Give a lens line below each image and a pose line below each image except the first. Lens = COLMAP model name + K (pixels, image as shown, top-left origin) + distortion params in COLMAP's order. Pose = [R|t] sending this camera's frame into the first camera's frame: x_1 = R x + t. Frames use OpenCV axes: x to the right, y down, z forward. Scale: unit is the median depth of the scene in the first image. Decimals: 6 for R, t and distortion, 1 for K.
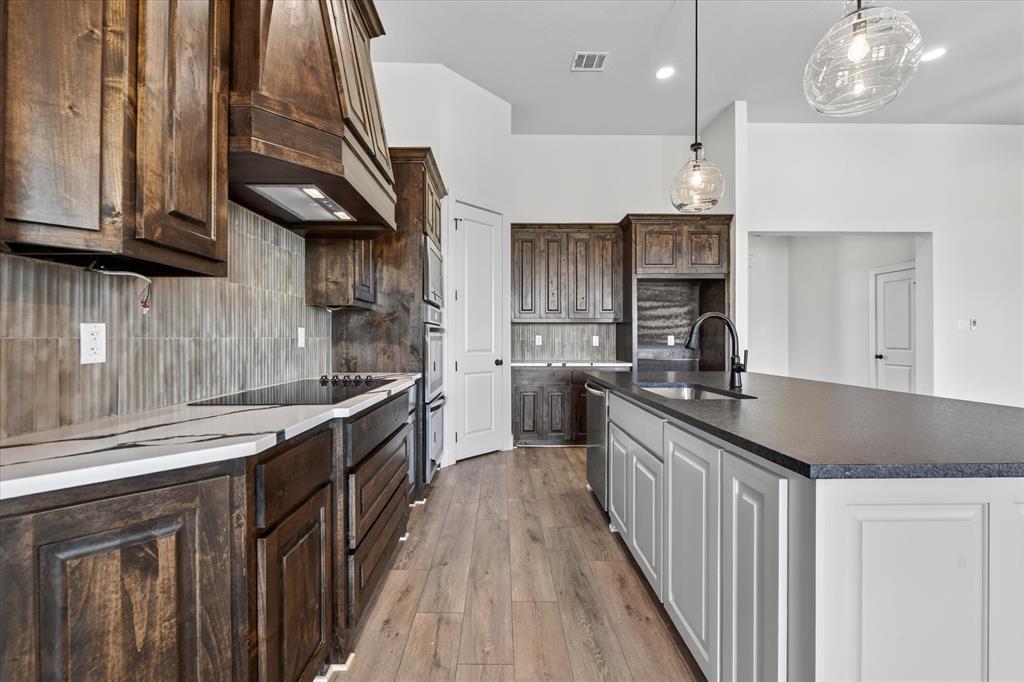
lens RADIAL K [[428.6, 0, 507.3], [0, 428.6, 337.7], [0, 0, 1]] dist [-0.004729, -0.000435]
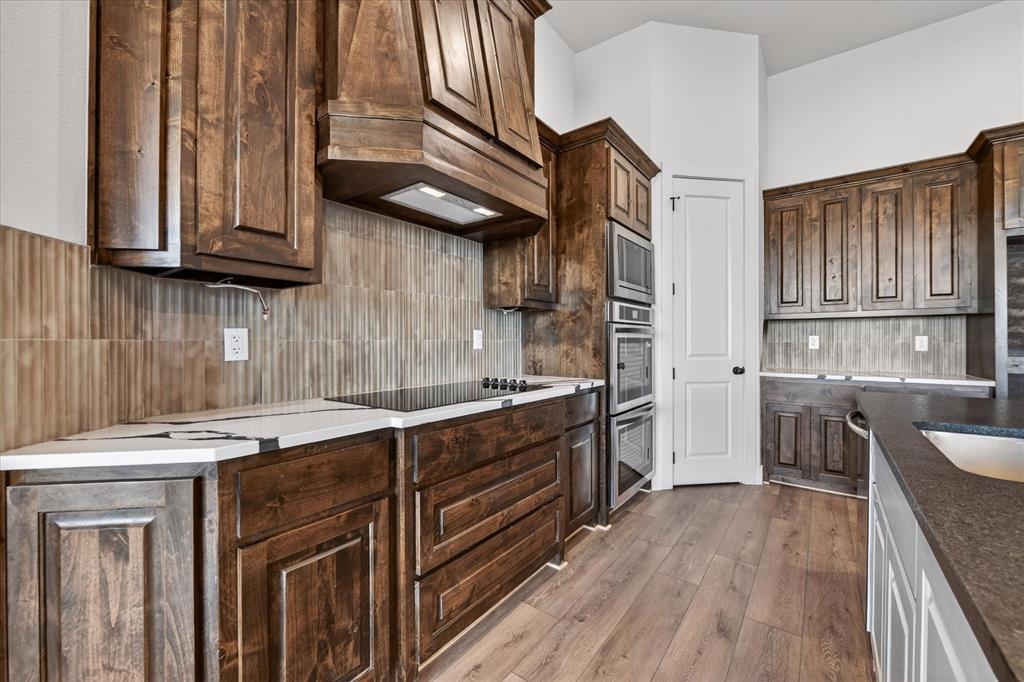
lens RADIAL K [[410.0, 0, 515.7], [0, 410.0, 340.9], [0, 0, 1]] dist [-0.008415, -0.000338]
pose [[0.790468, -0.000886, -0.612502, 0.208577], [0.002572, 0.999995, 0.001872, 0.001087], [0.612497, -0.003055, 0.790467, 0.288066]]
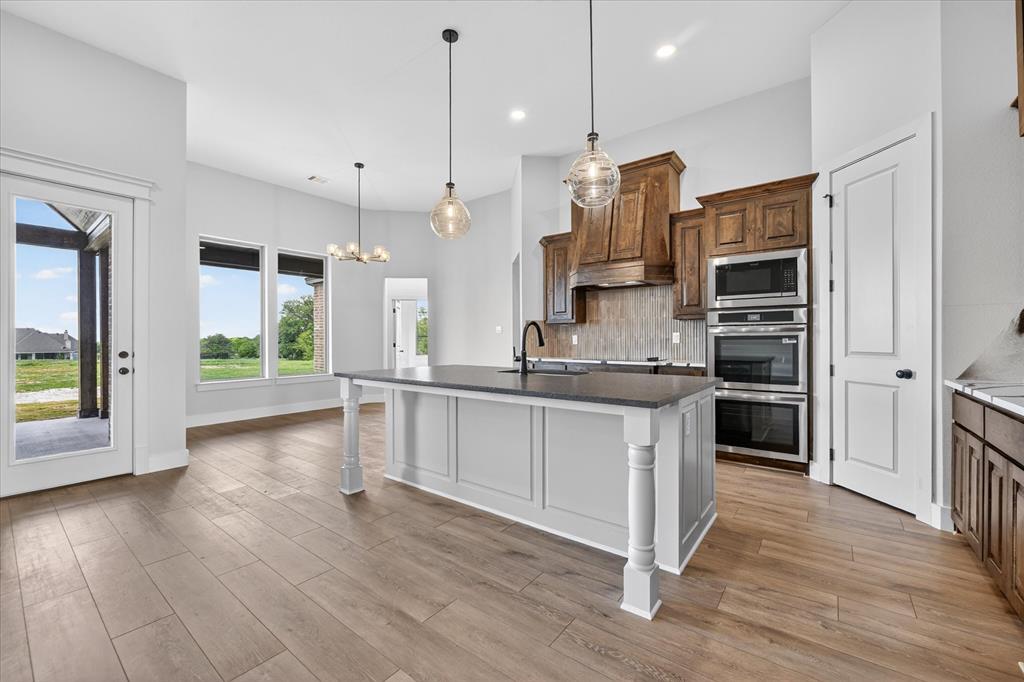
lens RADIAL K [[410.0, 0, 515.7], [0, 410.0, 340.9], [0, 0, 1]] dist [-0.008415, -0.000338]
pose [[-0.618332, 0.005486, -0.785898, 1.462159], [0.006260, 0.999978, 0.002055, 0.005442], [0.785892, -0.003648, -0.618353, 1.648742]]
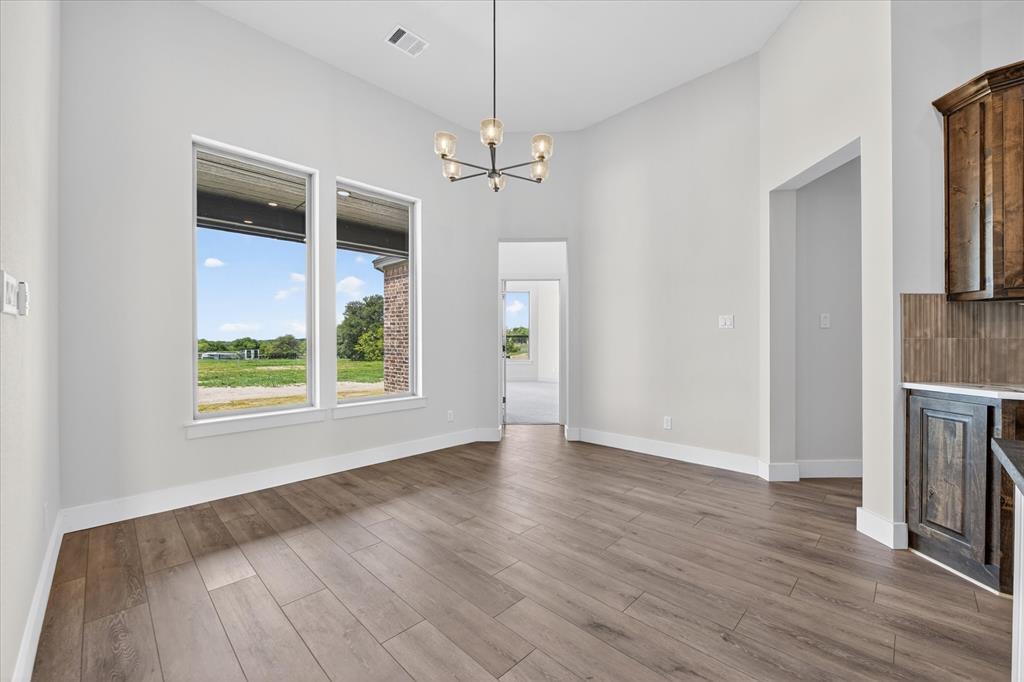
lens RADIAL K [[410.0, 0, 515.7], [0, 410.0, 340.9], [0, 0, 1]] dist [-0.008415, -0.000338]
pose [[-0.710641, 0.000239, -0.703555, 0.922516], [0.003528, 0.999989, -0.003224, 0.005076], [0.703546, -0.004773, -0.710634, 0.320933]]
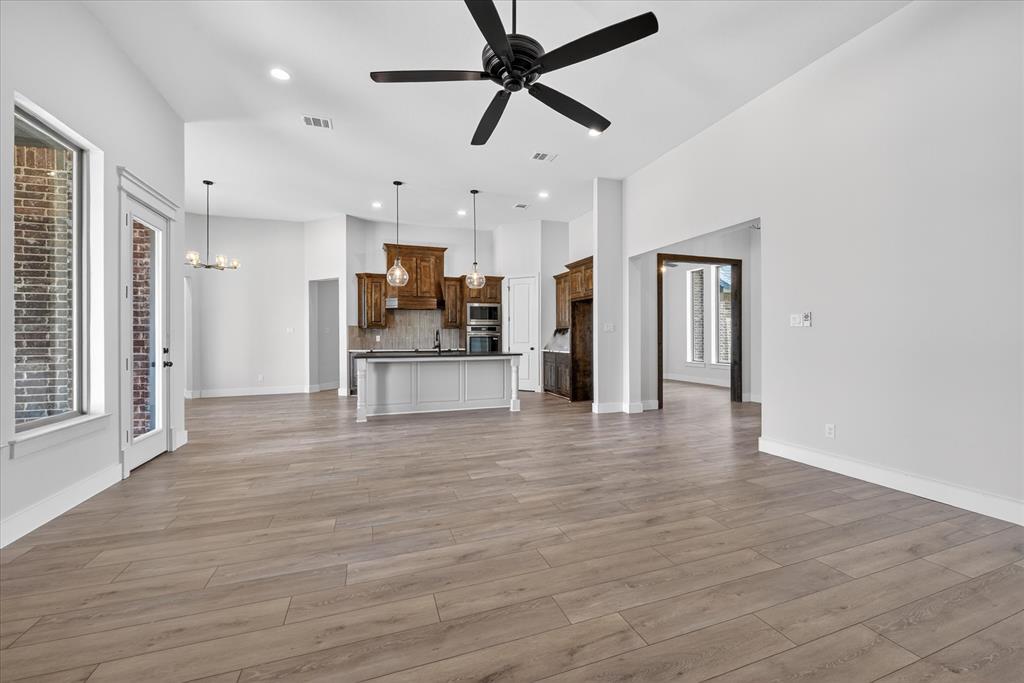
lens RADIAL K [[410.0, 0, 515.7], [0, 410.0, 341.4], [0, 0, 1]] dist [-0.008415, -0.000338]
pose [[0.325932, 0.009078, -0.945350, 3.316210], [0.004806, 0.999925, 0.011259, -0.001996], [0.945381, -0.008213, 0.325864, 0.485249]]
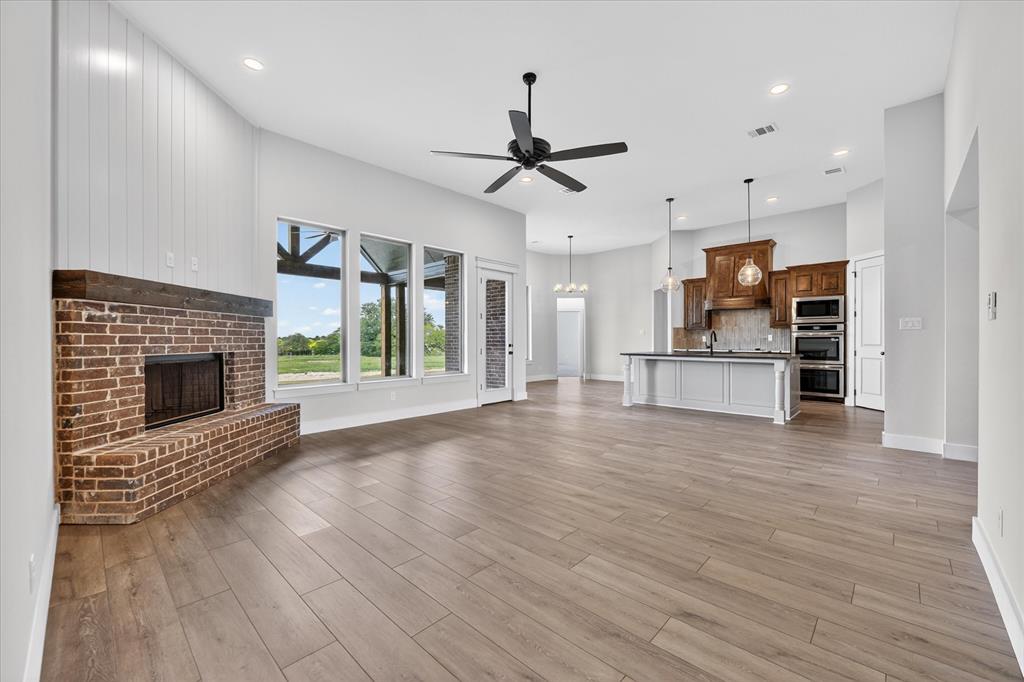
lens RADIAL K [[410.0, 0, 515.7], [0, 410.0, 340.9], [0, 0, 1]] dist [-0.008415, -0.000338]
pose [[-0.694703, 0.006456, -0.719268, 3.468850], [0.004885, 0.999979, 0.004258, 0.000227], [0.719280, -0.000556, -0.694720, 1.905667]]
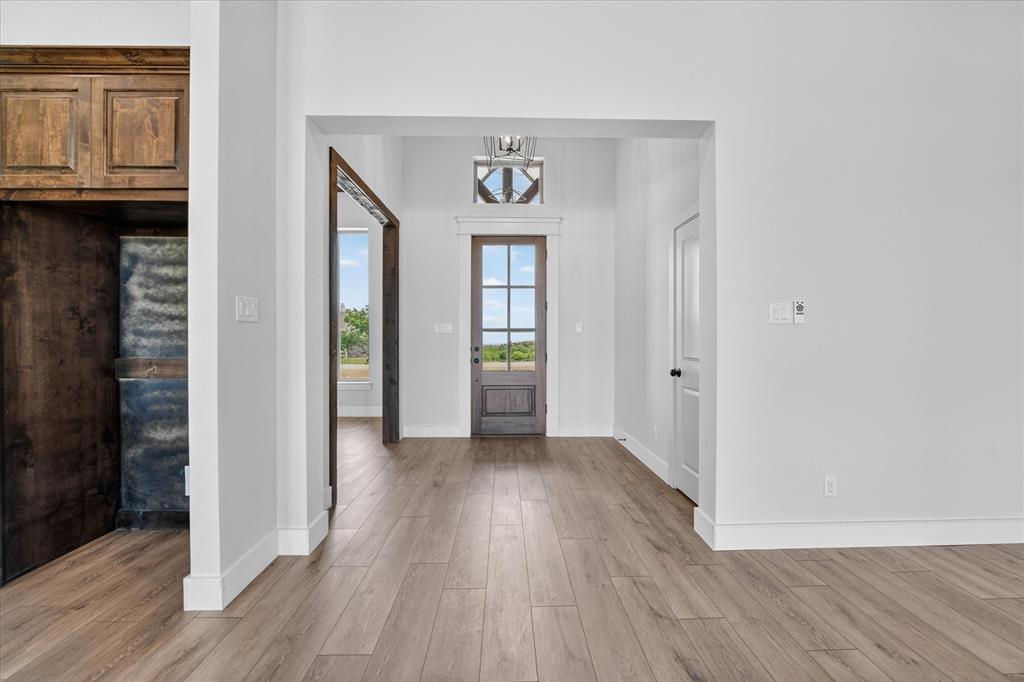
lens RADIAL K [[410.0, 0, 515.7], [0, 410.0, 340.9], [0, 0, 1]] dist [-0.008415, -0.000338]
pose [[0.999883, 0.002216, 0.015162, 1.547286], [-0.002251, 0.999995, 0.002291, 0.003305], [-0.015157, -0.002325, 0.999882, 1.090239]]
